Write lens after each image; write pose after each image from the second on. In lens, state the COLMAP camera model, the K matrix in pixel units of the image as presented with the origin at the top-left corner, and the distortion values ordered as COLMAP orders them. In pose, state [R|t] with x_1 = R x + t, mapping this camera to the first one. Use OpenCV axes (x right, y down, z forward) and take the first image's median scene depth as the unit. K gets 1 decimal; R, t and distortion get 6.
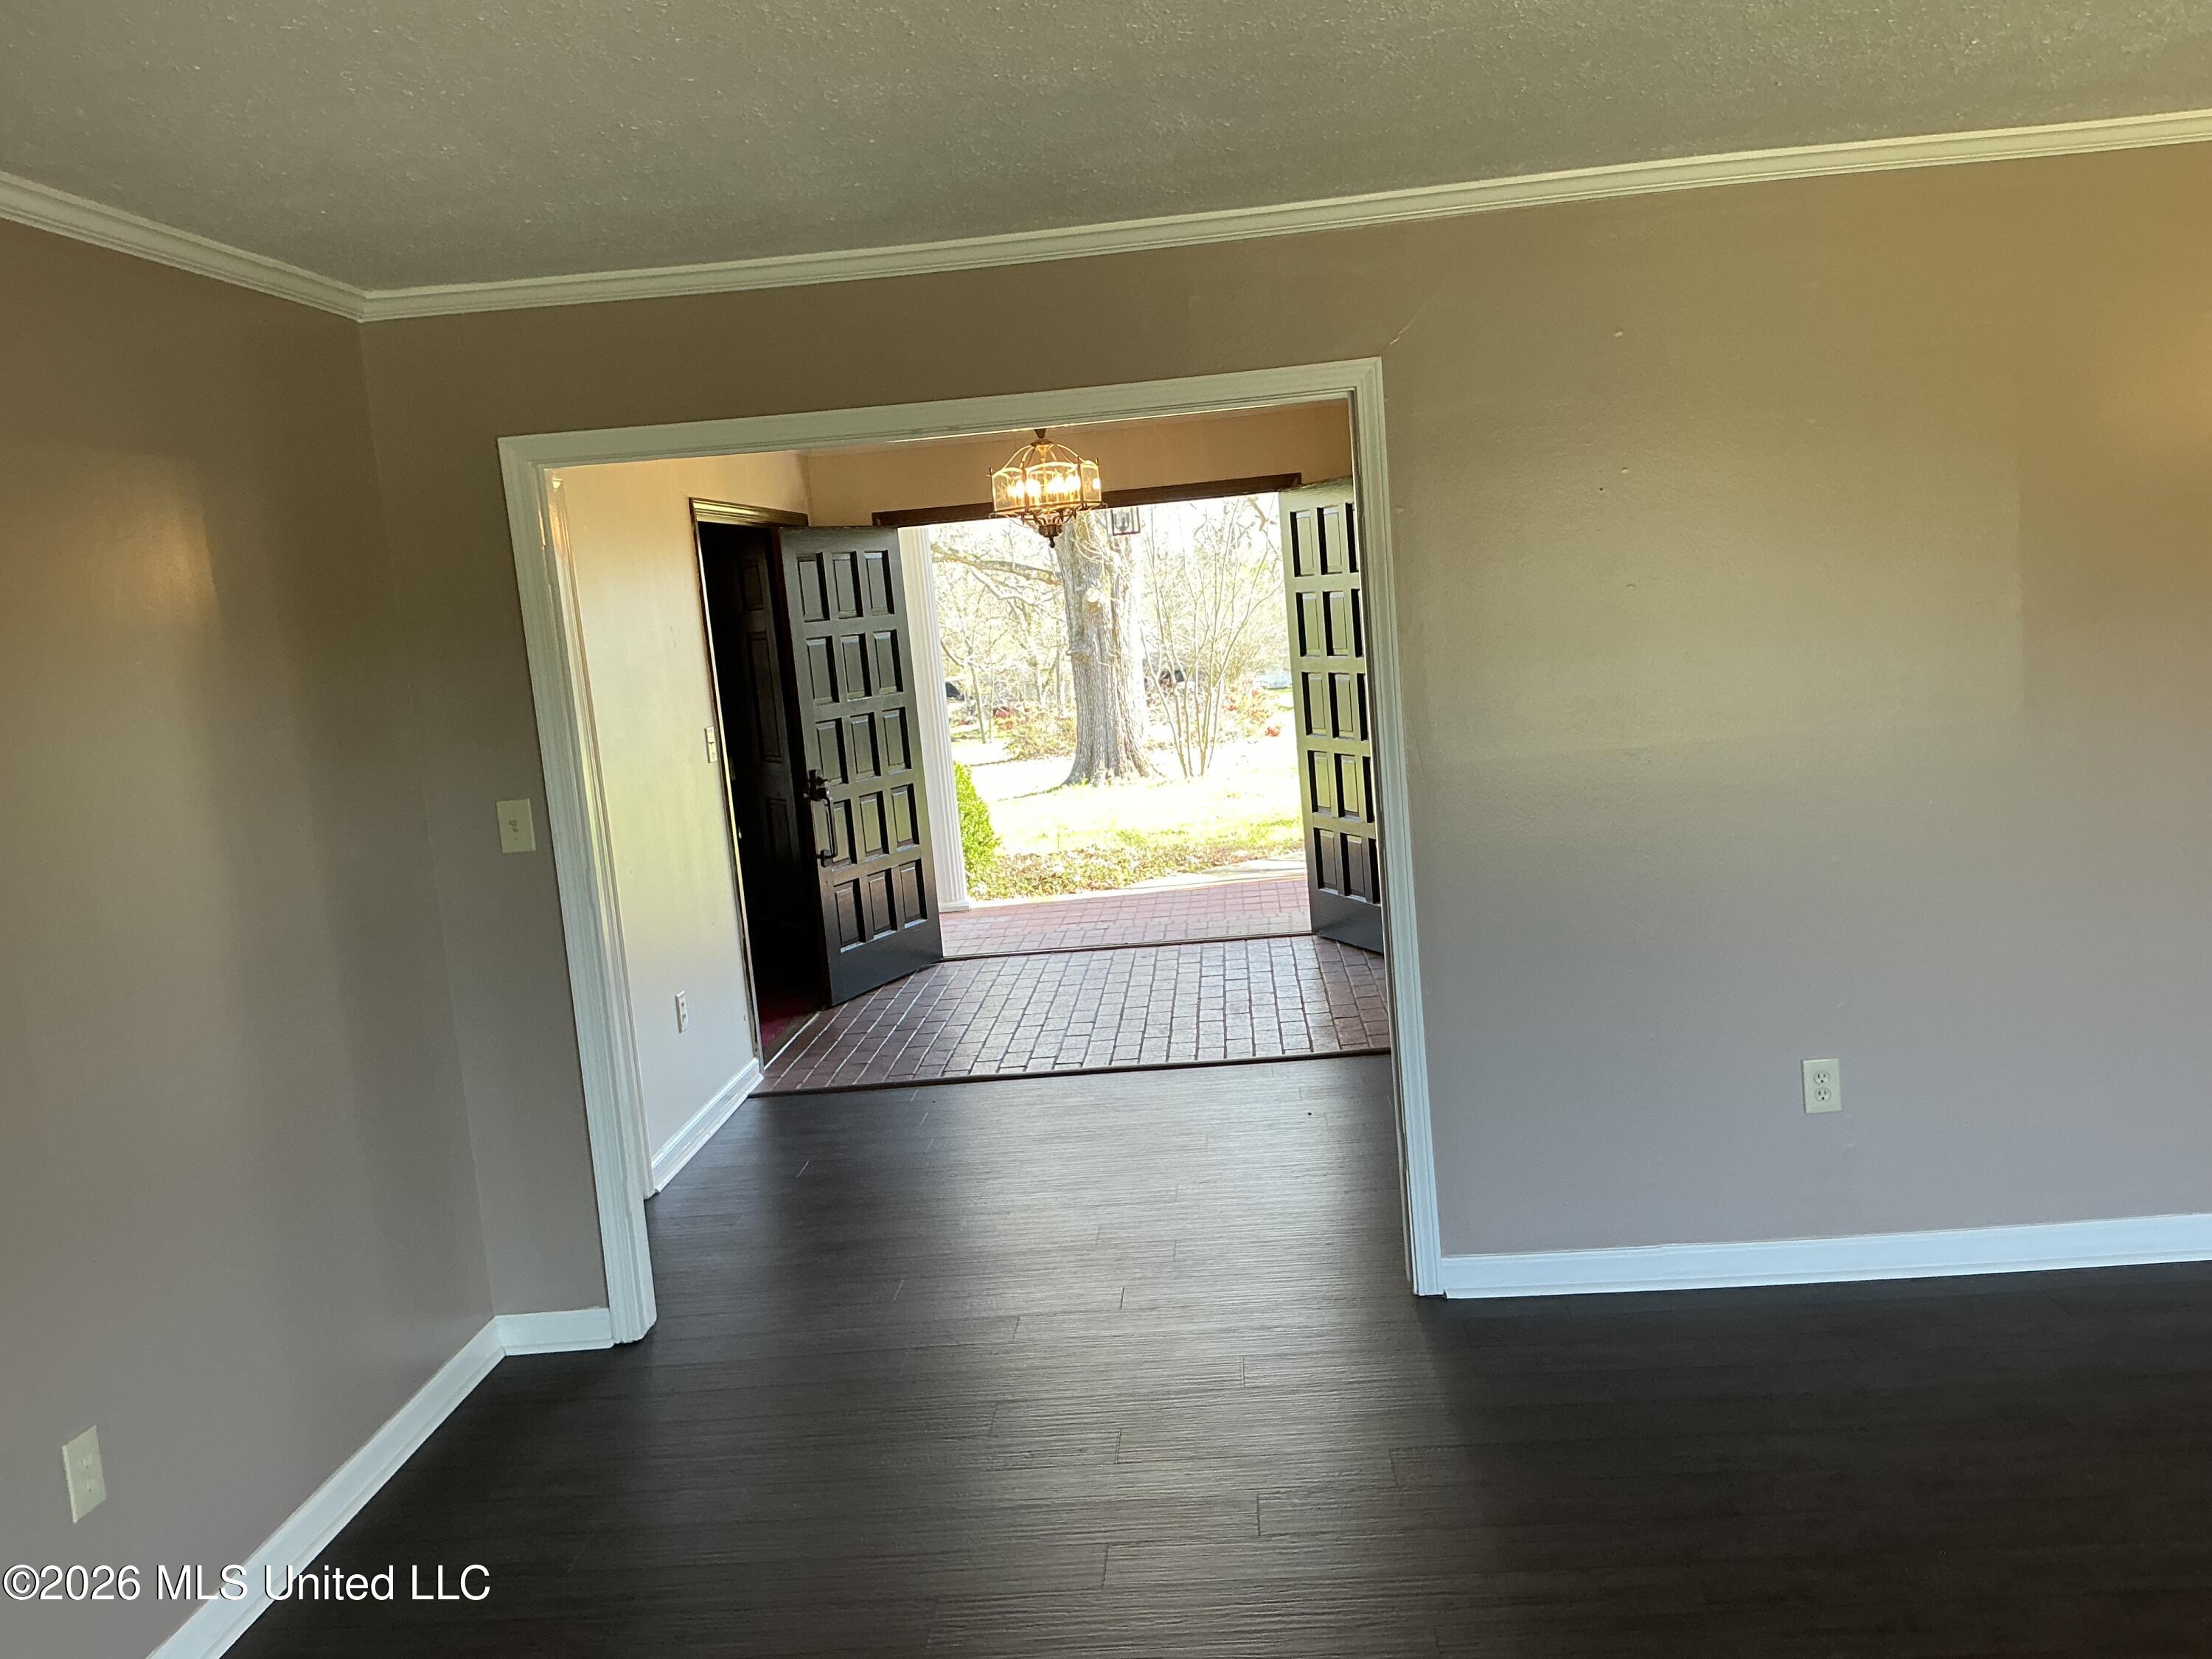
lens RADIAL K [[1770.6, 0, 1106.0], [0, 1770.6, 829.5], [0, 0, 1]] dist [0.003961, 0.000200]
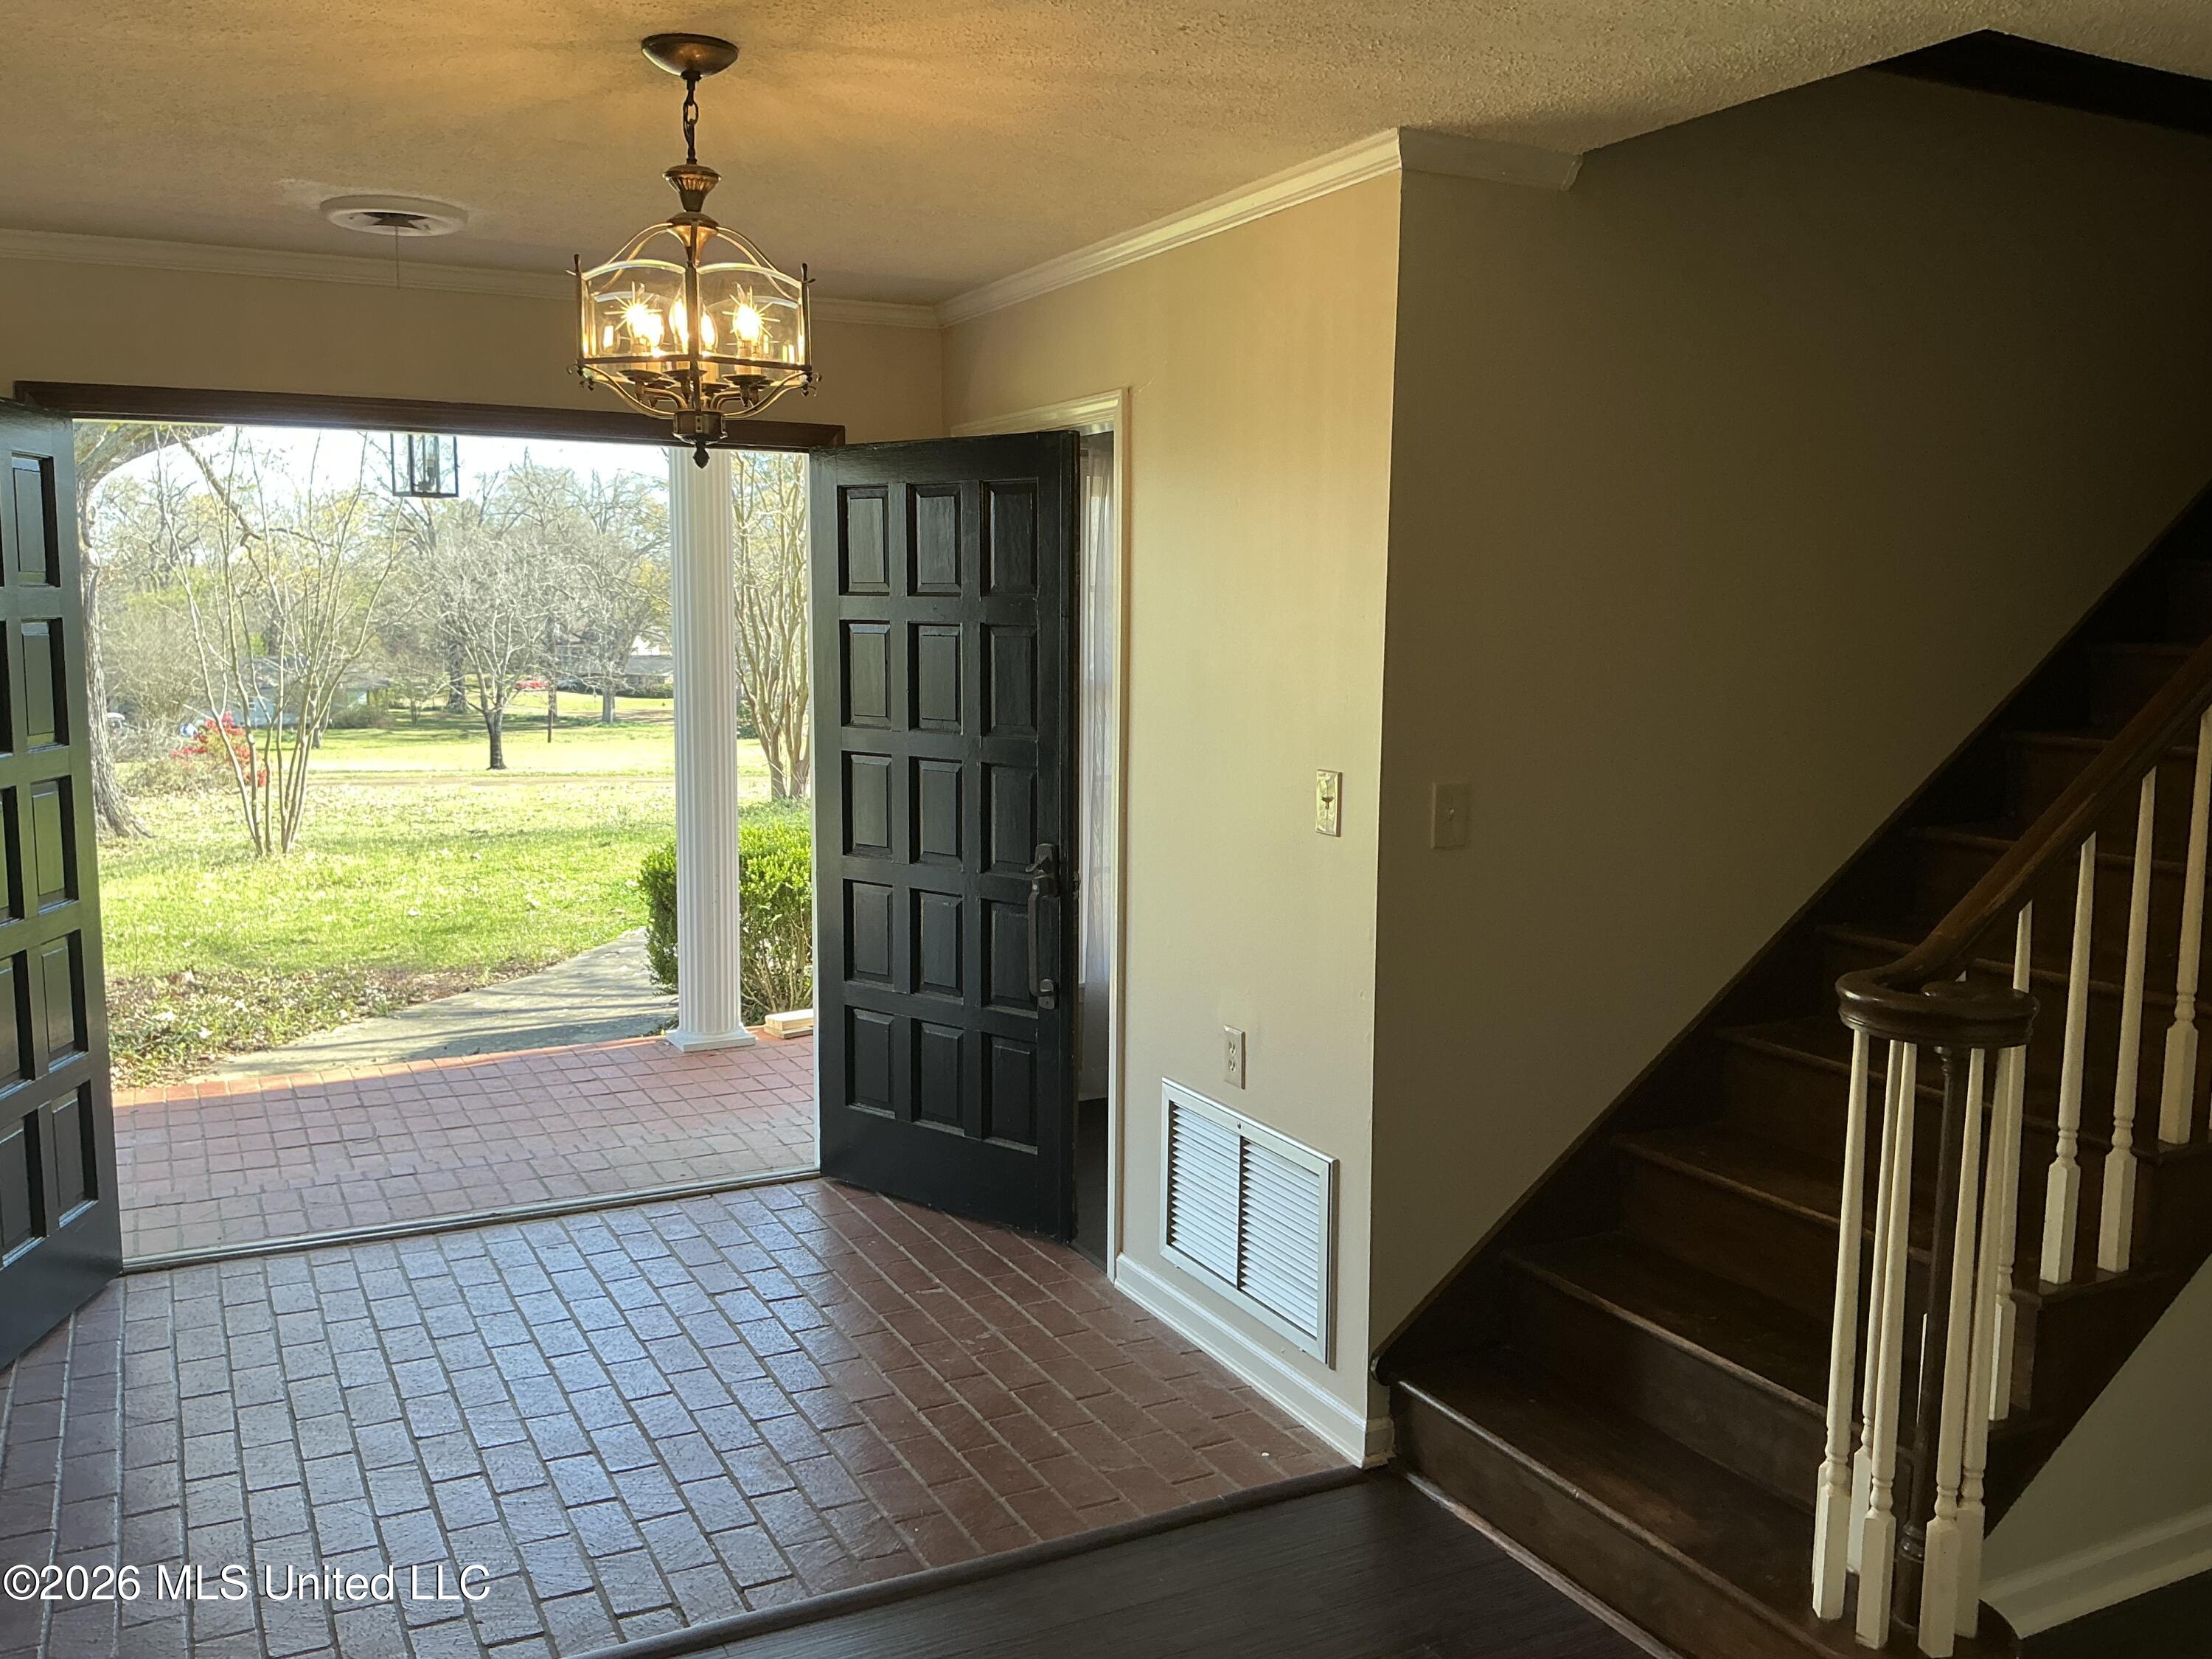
lens RADIAL K [[1806.4, 0, 1106.0], [0, 1806.4, 829.5], [0, 0, 1]] dist [0.003251, -0.002657]
pose [[0.845877, 0.032302, 0.532400, -0.135566], [-0.014681, 0.999196, -0.037298, -0.038721], [-0.533177, 0.023733, 0.845671, 0.410715]]
